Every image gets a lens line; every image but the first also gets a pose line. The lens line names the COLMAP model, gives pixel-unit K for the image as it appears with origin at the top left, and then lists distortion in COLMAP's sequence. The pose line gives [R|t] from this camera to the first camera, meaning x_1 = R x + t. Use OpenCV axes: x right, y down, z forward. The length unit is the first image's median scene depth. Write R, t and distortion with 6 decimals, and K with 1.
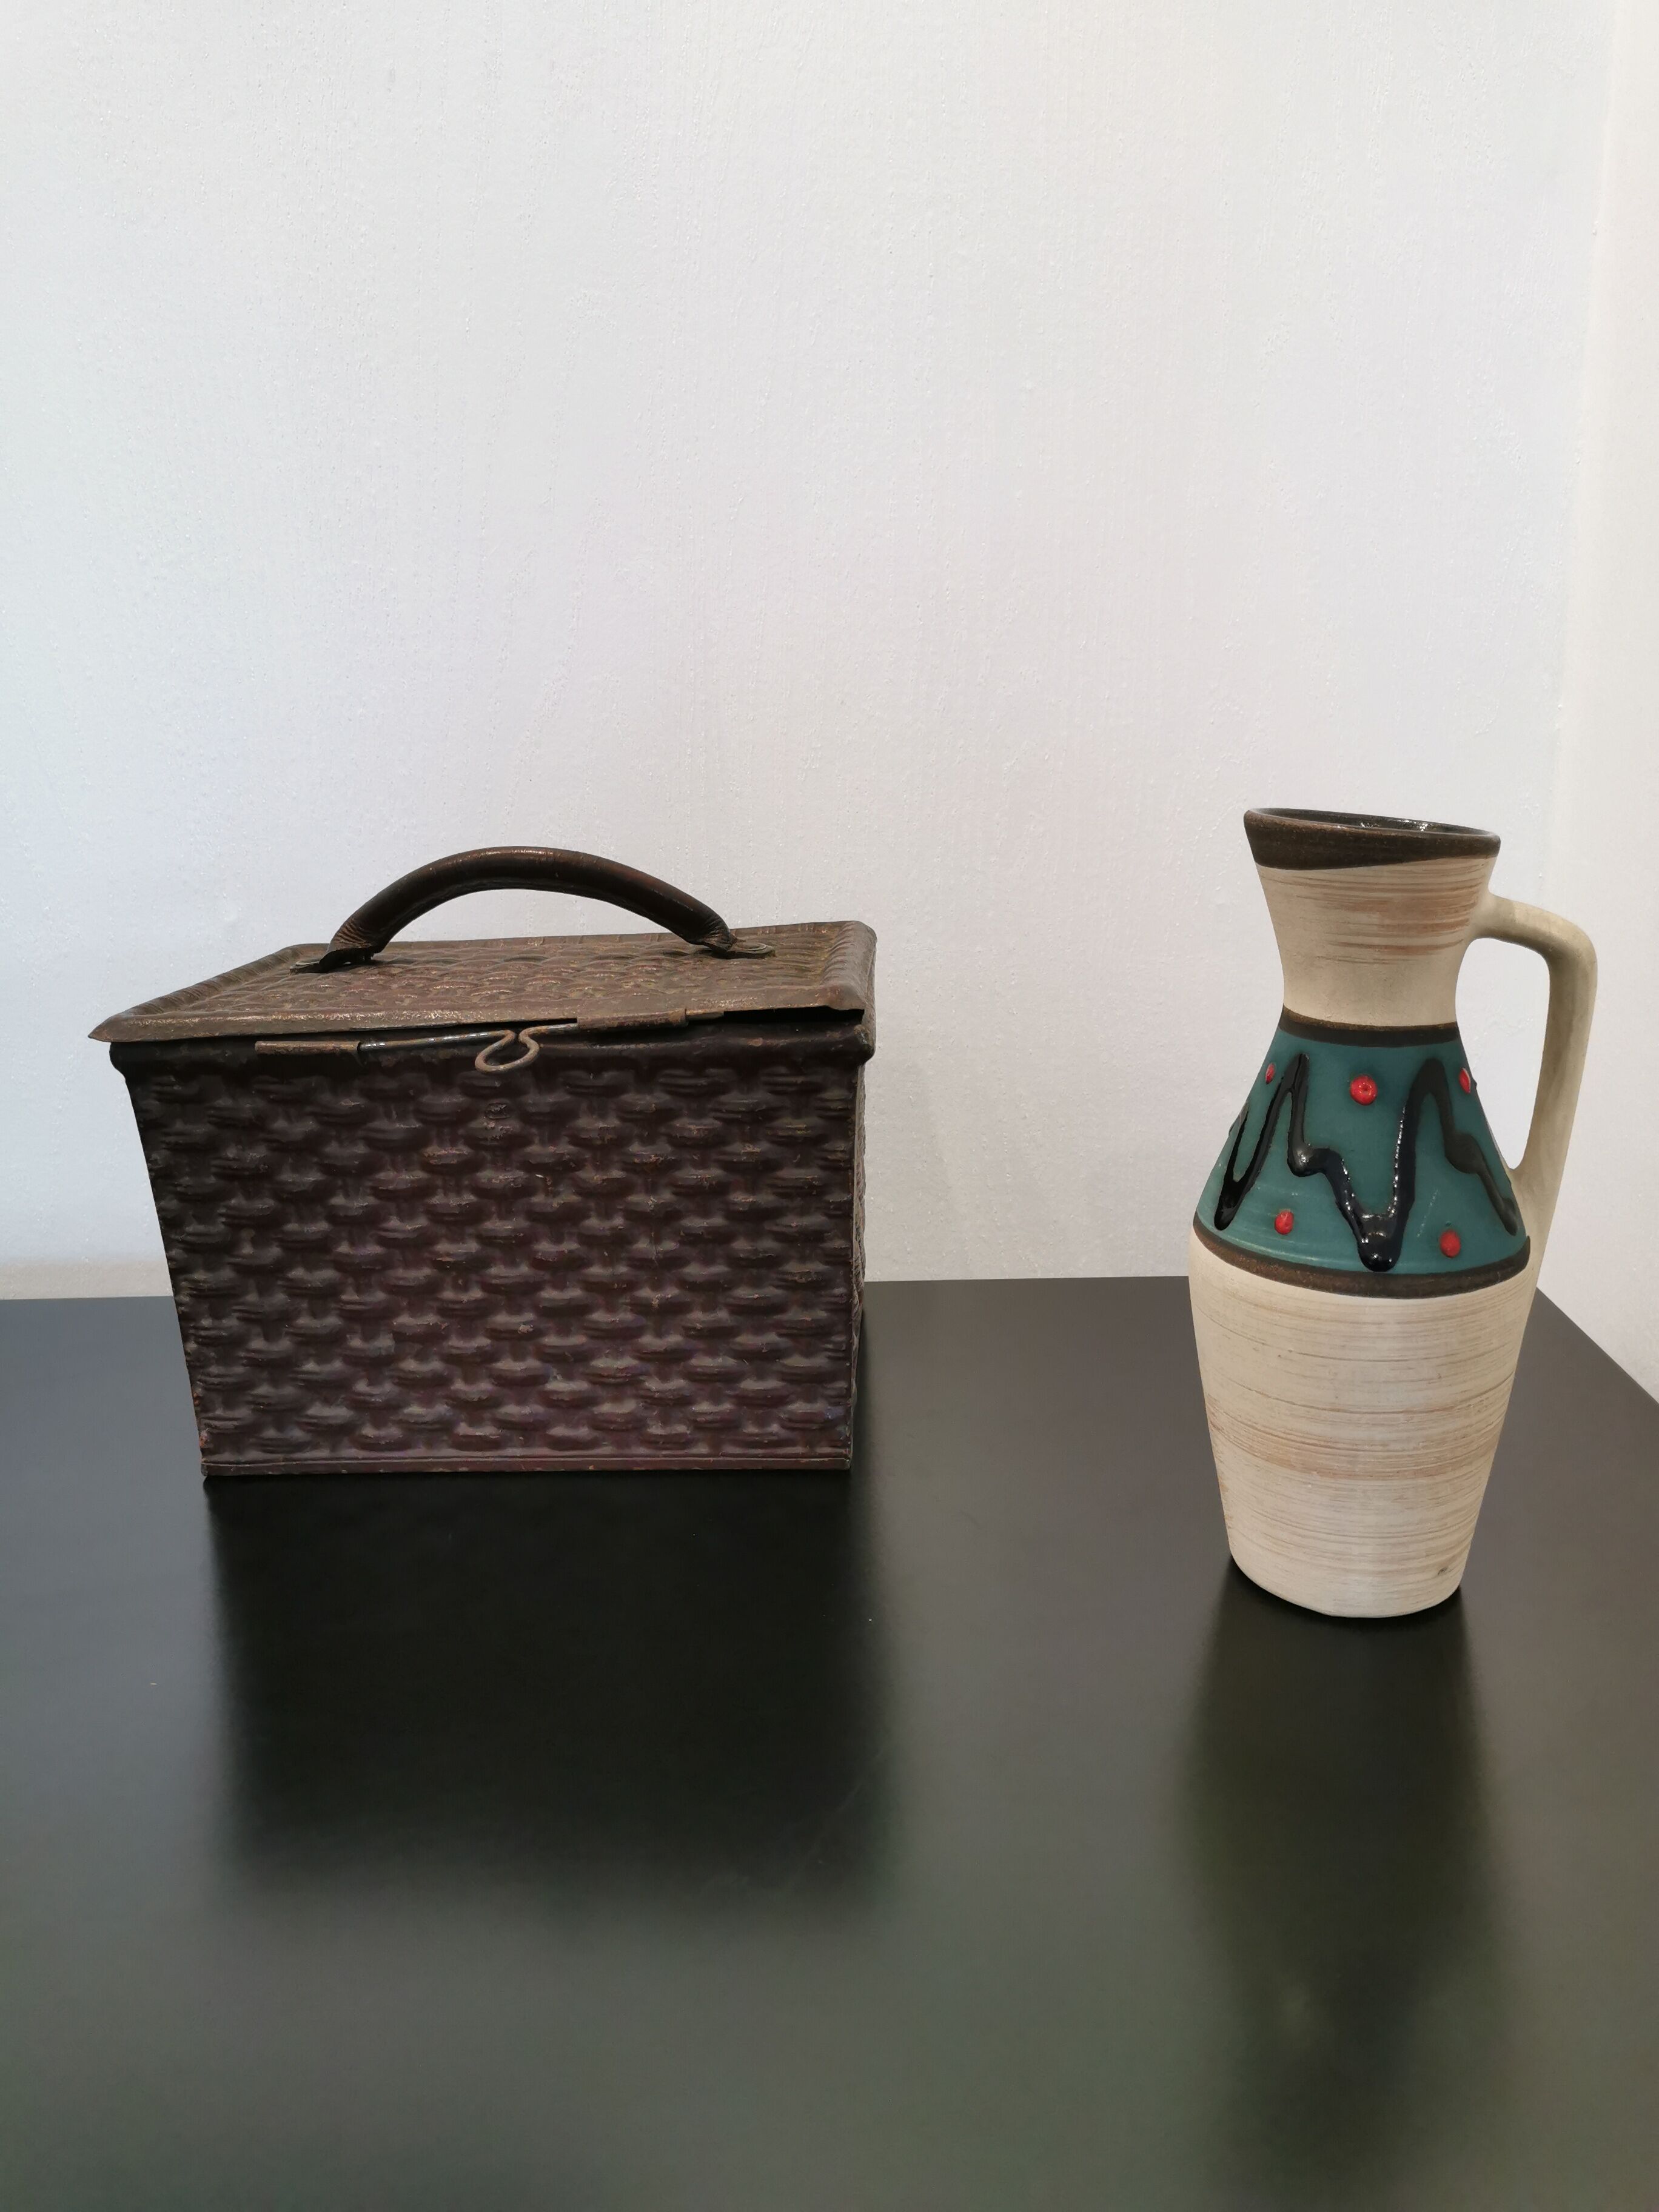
lens RADIAL K [[1716.2, 0, 829.5], [0, 1716.2, 1106.0], [0, 0, 1]] dist [0.016955, -0.008752]
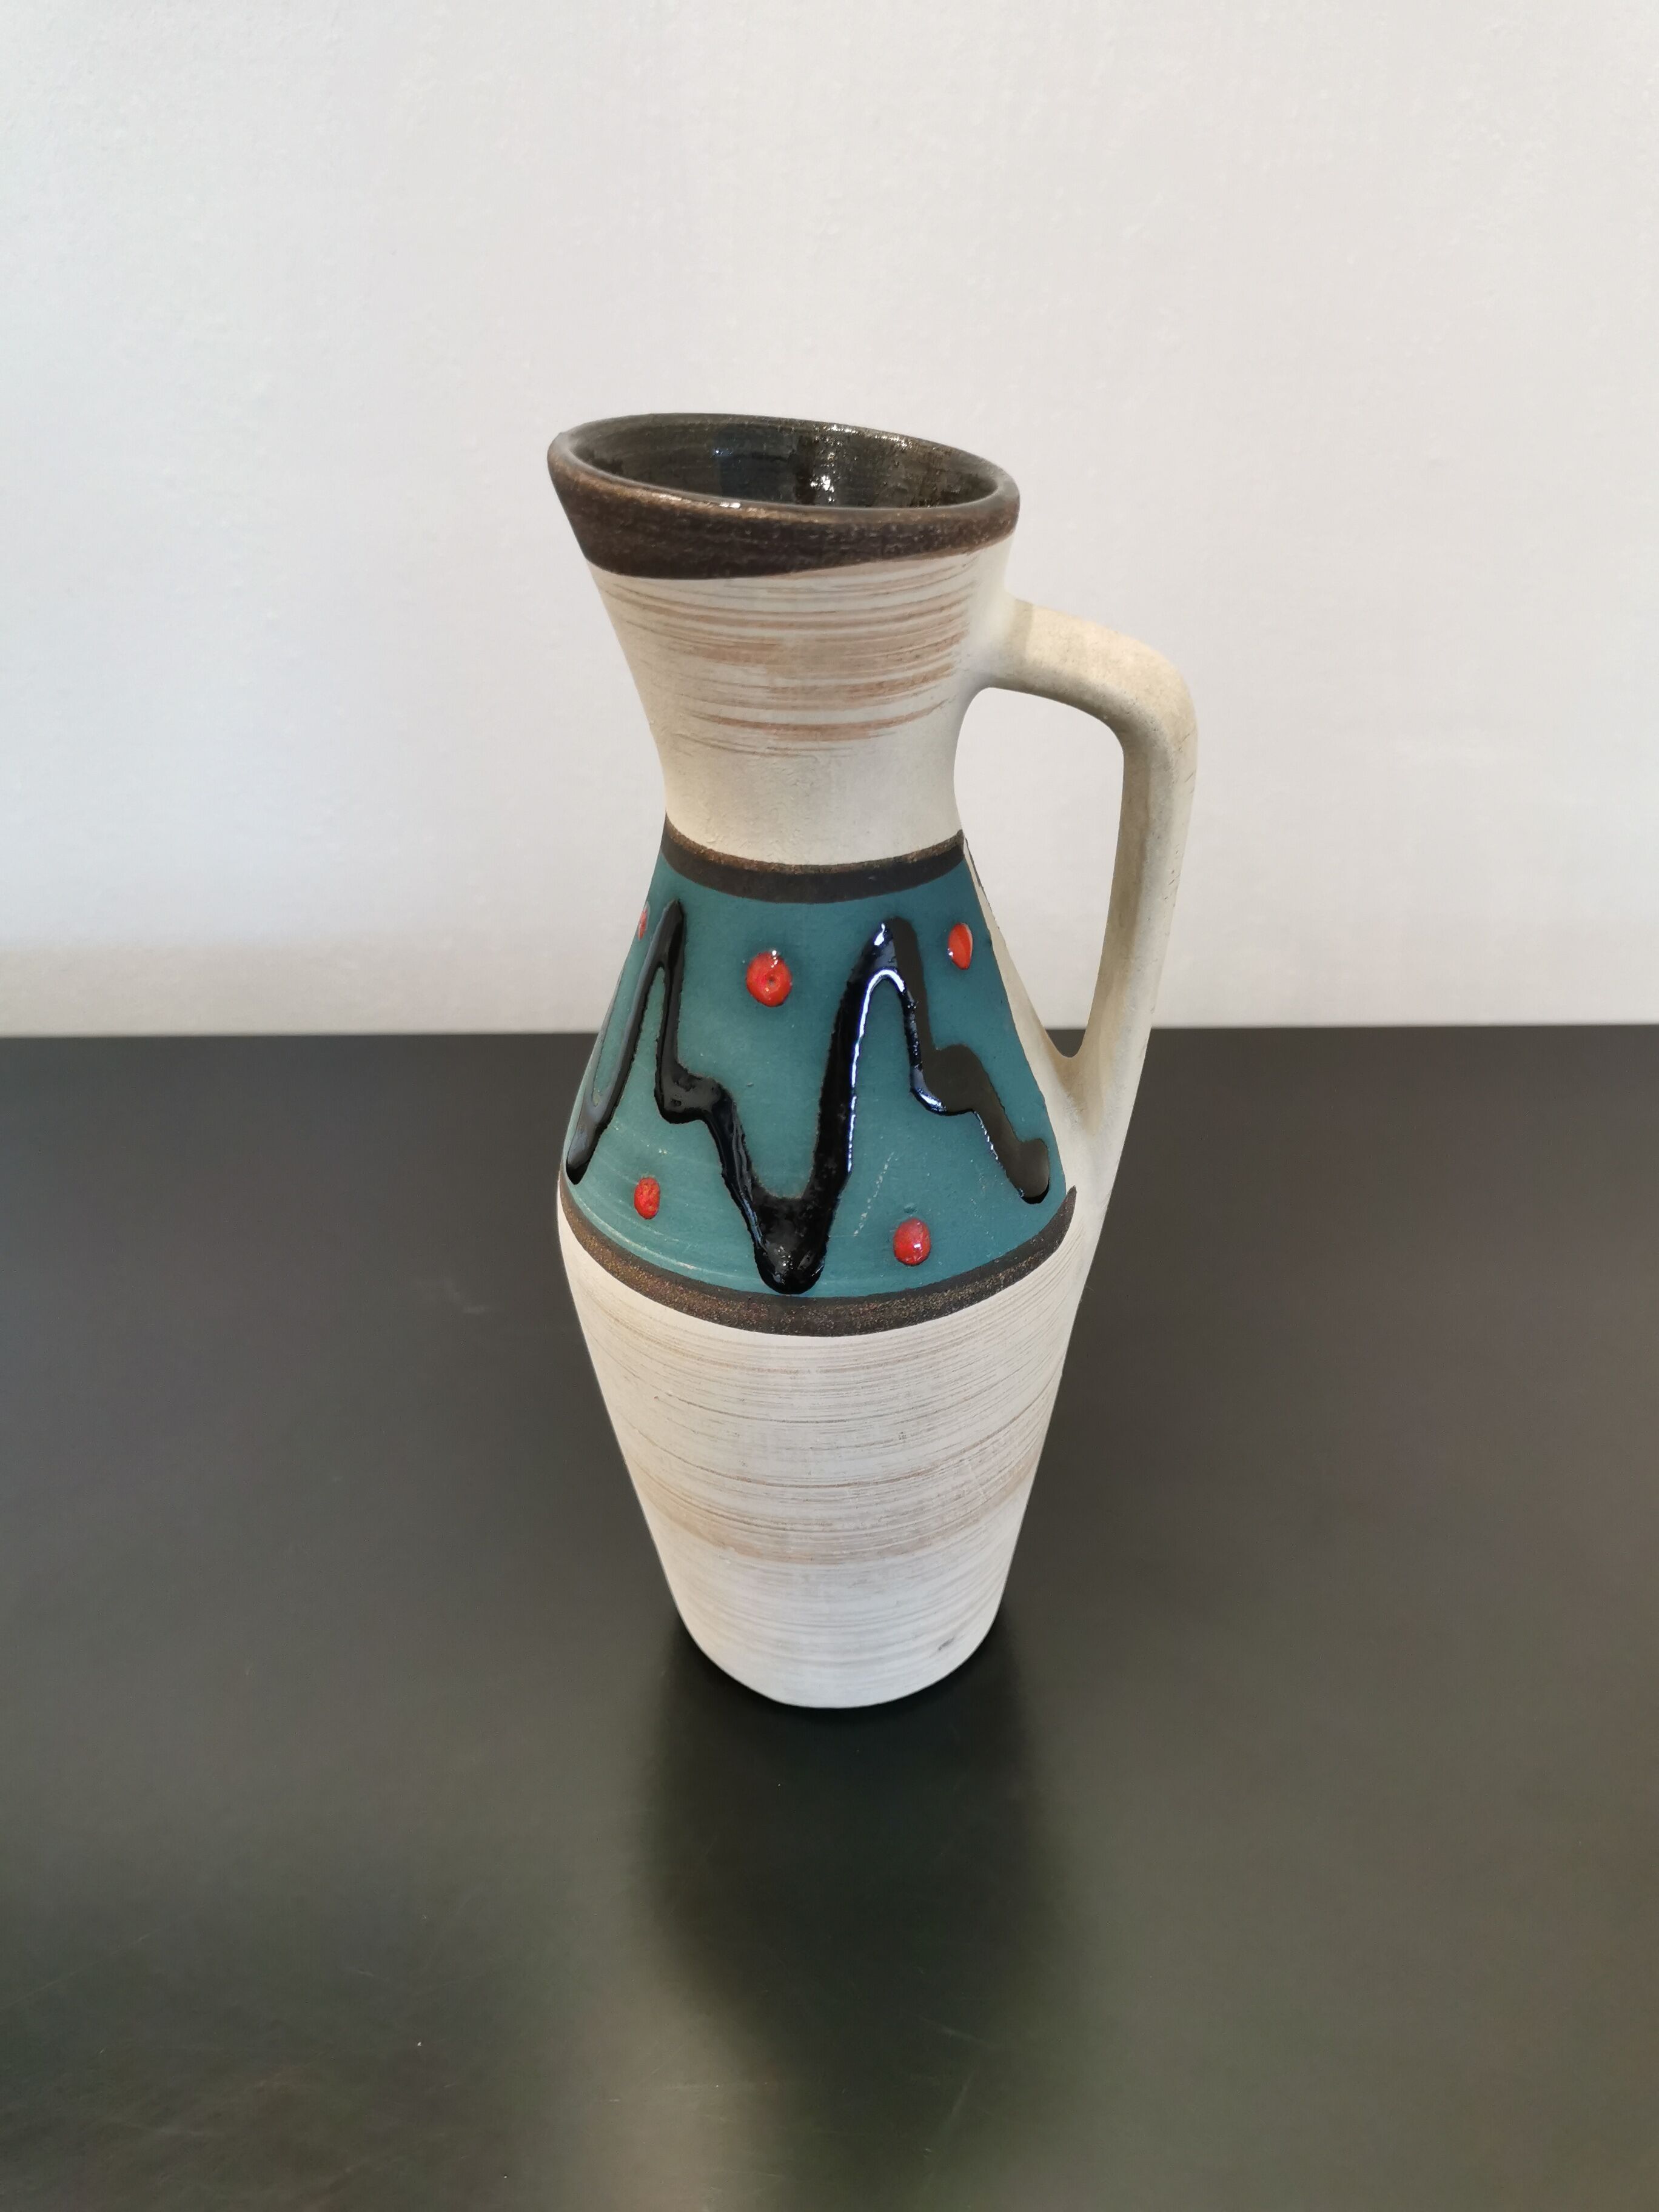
lens RADIAL K [[1716.2, 0, 829.5], [0, 1716.2, 1106.0], [0, 0, 1]] dist [0.016955, -0.008752]
pose [[0.997674, -0.030228, 0.061100, 0.293435], [0.011666, 0.958793, 0.283865, -0.127237], [-0.067163, -0.282492, 0.956916, 0.450086]]
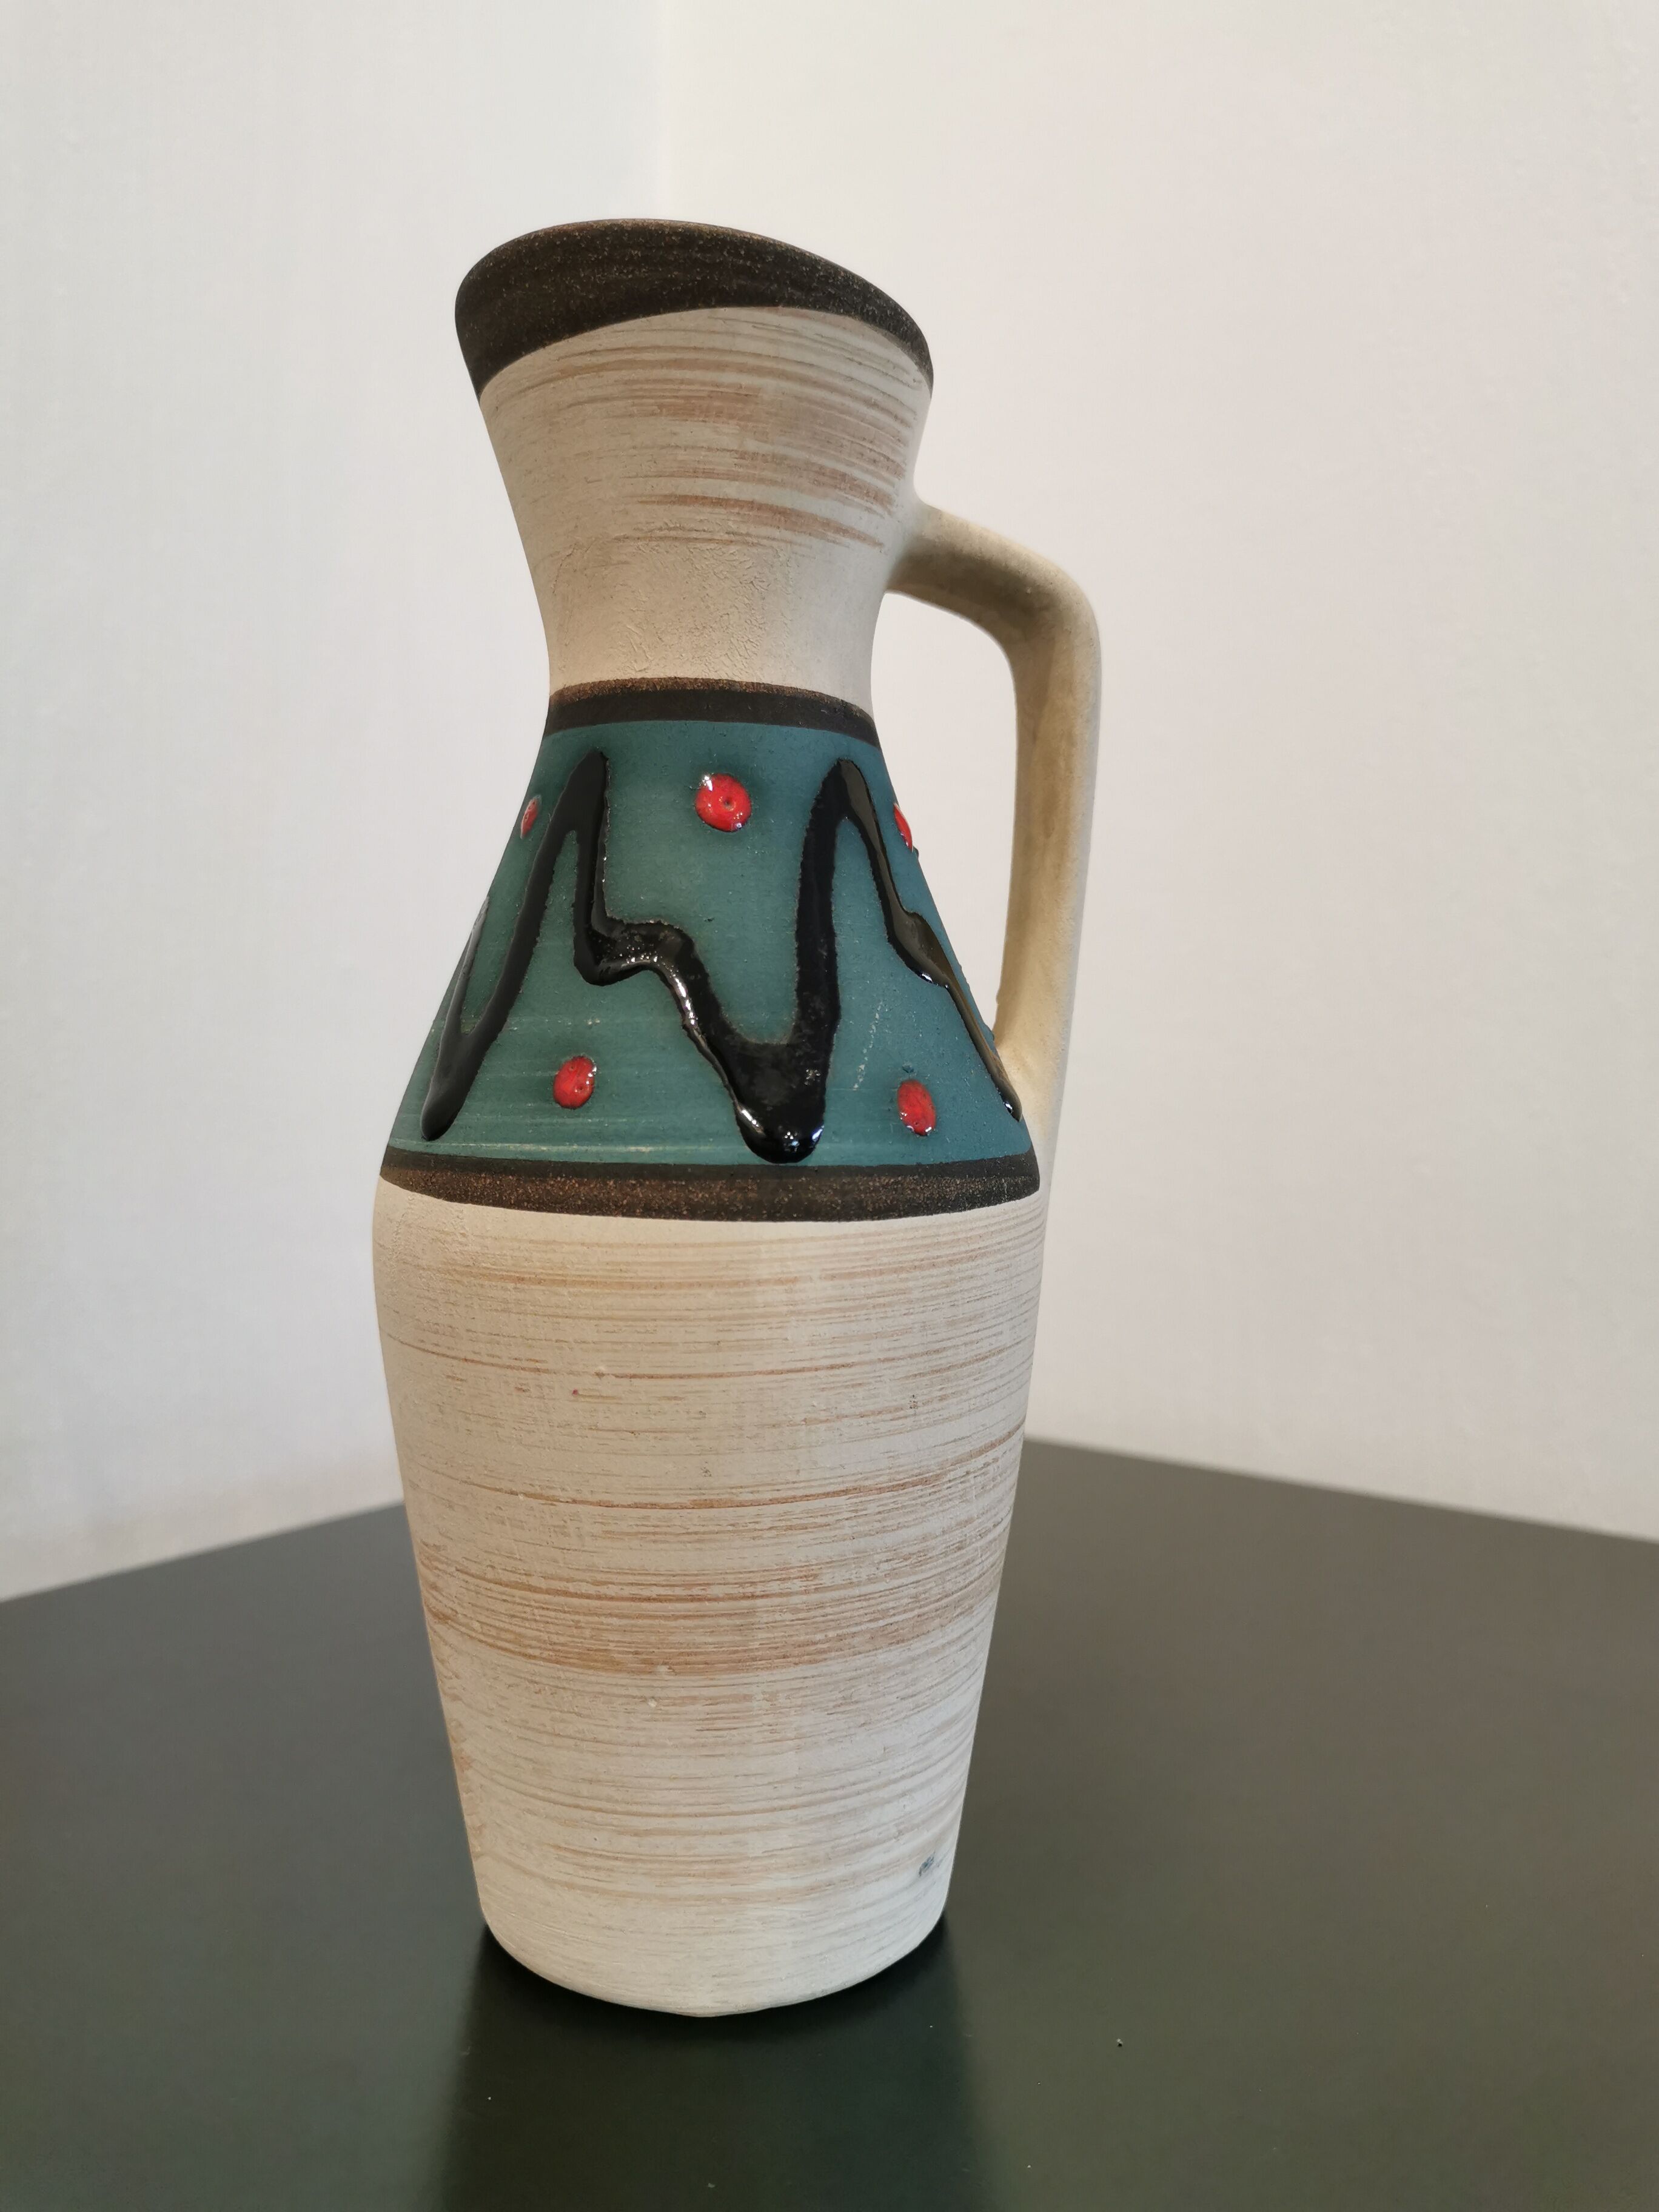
lens RADIAL K [[1716.2, 0, 829.5], [0, 1716.2, 1106.0], [0, 0, 1]] dist [0.016955, -0.008752]
pose [[0.909461, 0.017093, 0.415437, 0.140197], [0.076235, 0.975362, -0.207021, 0.172326], [-0.408740, 0.219949, 0.885750, 0.580000]]
